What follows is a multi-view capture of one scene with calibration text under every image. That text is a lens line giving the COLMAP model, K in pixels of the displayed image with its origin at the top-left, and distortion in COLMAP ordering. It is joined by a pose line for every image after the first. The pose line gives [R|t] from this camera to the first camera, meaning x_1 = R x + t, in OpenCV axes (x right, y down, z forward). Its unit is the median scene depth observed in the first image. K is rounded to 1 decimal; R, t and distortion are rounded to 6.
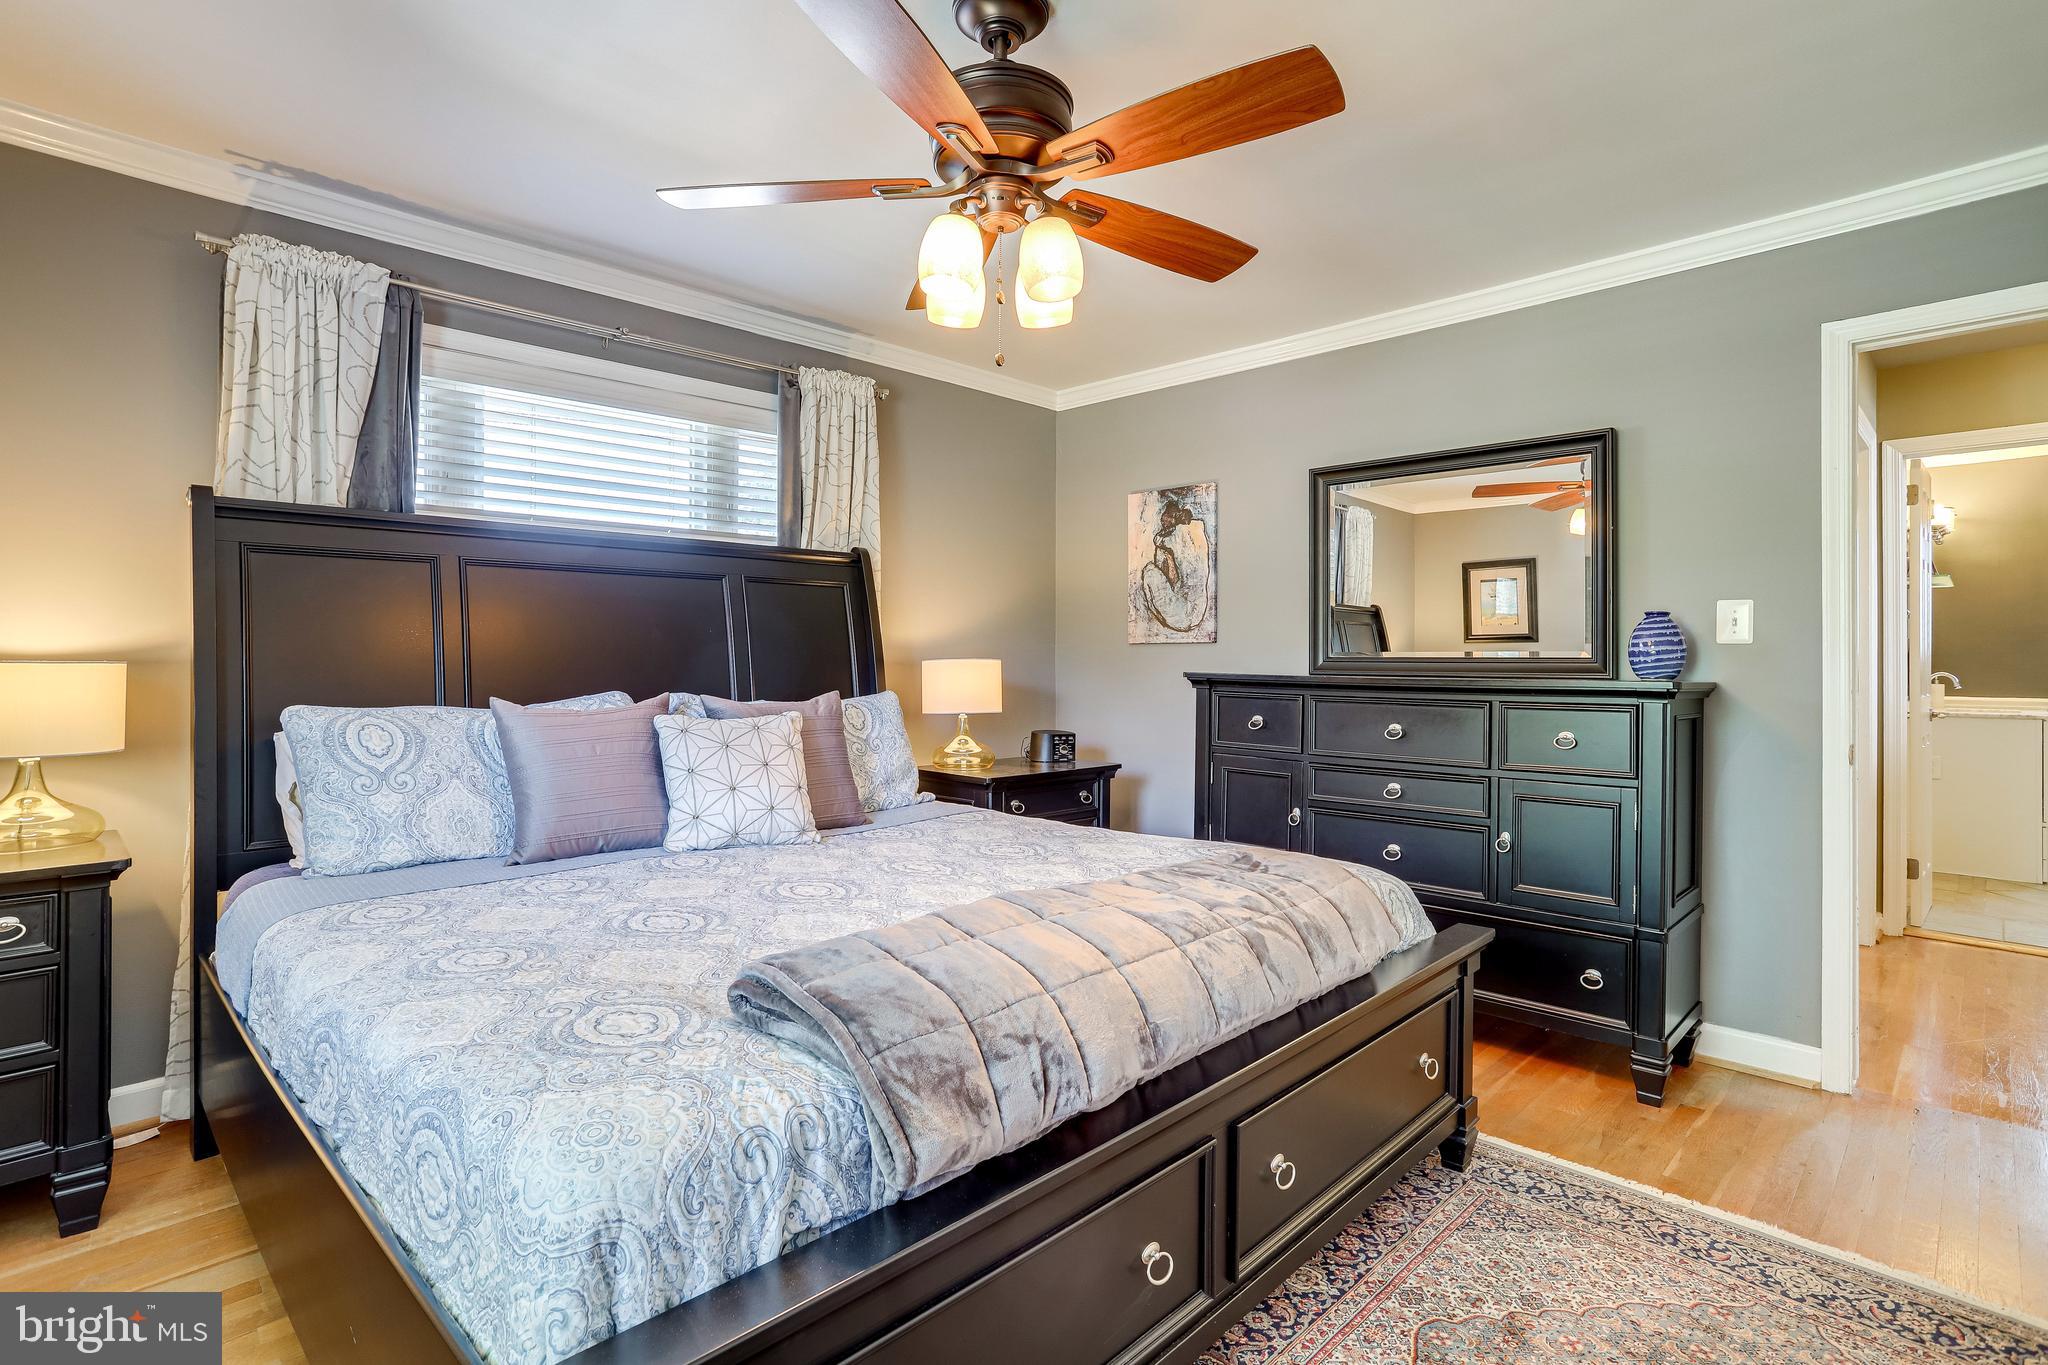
lens RADIAL K [[1005.2, 0, 1027.3], [0, 1005.2, 651.9], [0, 0, 1]] dist [-0.056211, 0.028194]
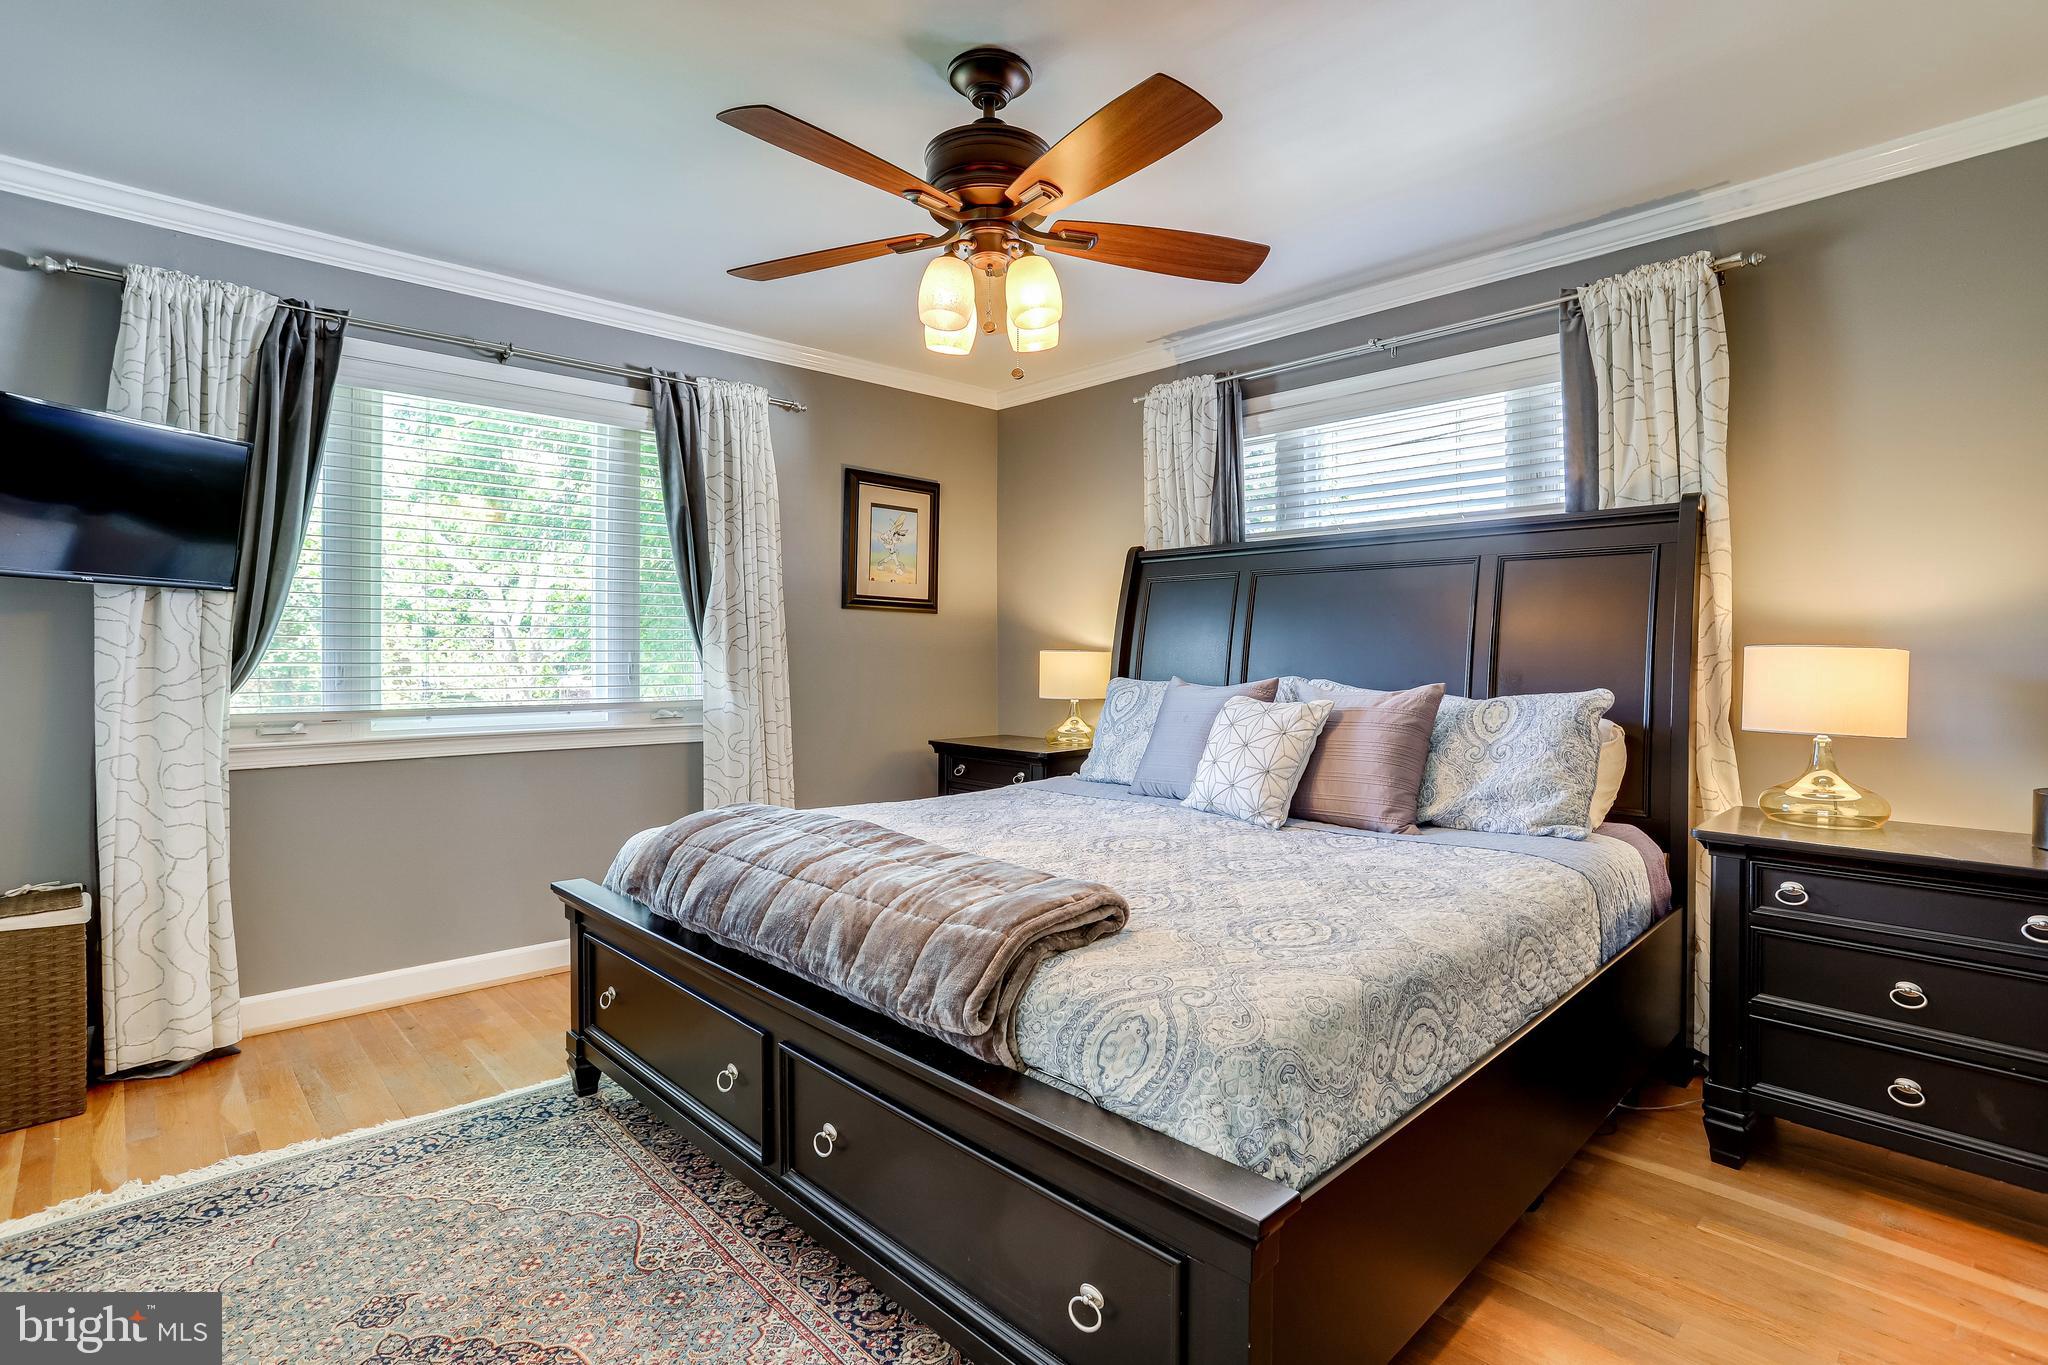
lens RADIAL K [[1005.2, 0, 1027.3], [0, 1005.2, 651.9], [0, 0, 1]] dist [-0.056211, 0.028194]
pose [[-0.026827, -0.002909, -0.999636, 0.867873], [0.009896, 0.999946, -0.003175, 0.013651], [0.999591, -0.009977, -0.026796, 0.837837]]
